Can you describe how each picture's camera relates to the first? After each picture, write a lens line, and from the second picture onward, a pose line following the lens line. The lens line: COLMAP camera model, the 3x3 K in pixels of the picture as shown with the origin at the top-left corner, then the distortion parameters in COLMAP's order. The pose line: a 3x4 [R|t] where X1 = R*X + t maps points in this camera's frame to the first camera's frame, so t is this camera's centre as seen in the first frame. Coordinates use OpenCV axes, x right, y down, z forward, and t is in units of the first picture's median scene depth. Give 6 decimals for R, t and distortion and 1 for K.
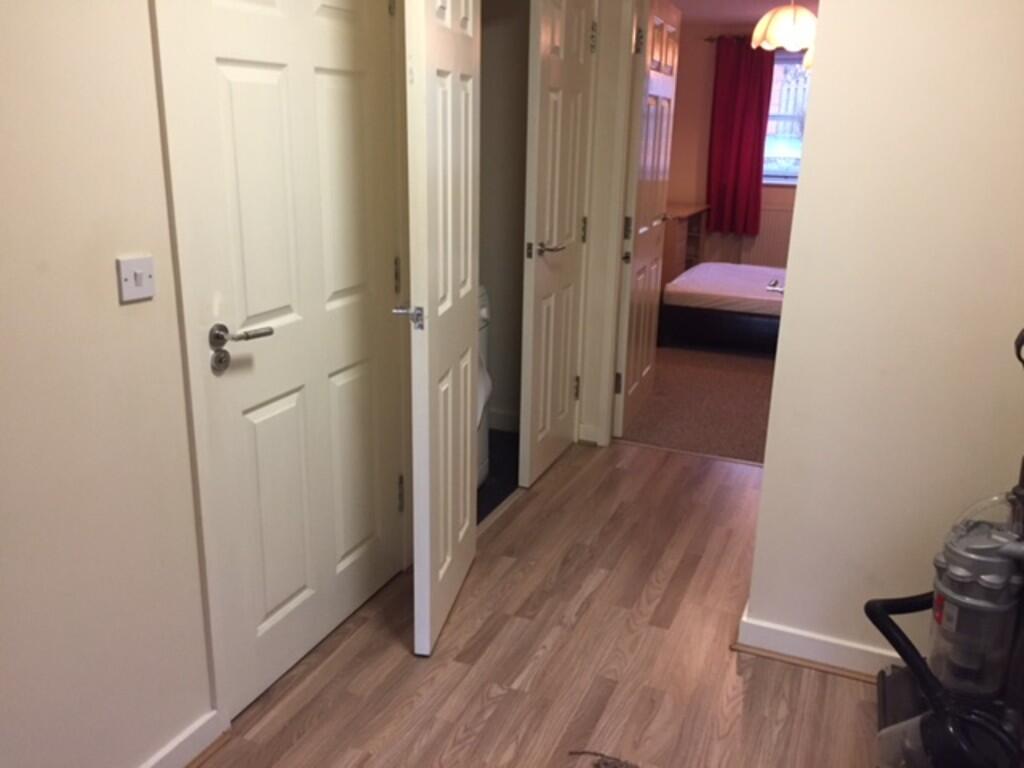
lens RADIAL K [[875.1, 0, 512.7], [0, 875.1, 379.1], [0, 0, 1]] dist [0.086163, -0.107159]
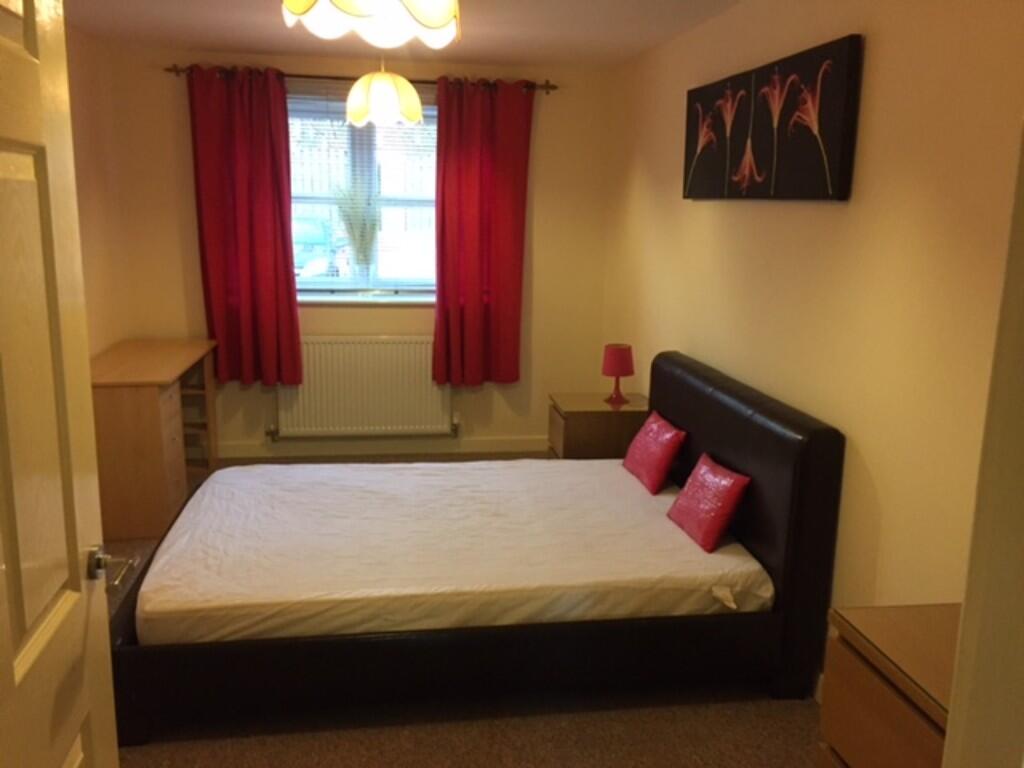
lens RADIAL K [[875.1, 0, 512.7], [0, 875.1, 379.1], [0, 0, 1]] dist [0.086163, -0.107159]
pose [[0.852188, -0.106695, 0.512242, 0.088492], [0.148880, 0.987967, -0.041900, -0.119786], [-0.501608, 0.111969, 0.857818, 0.397876]]
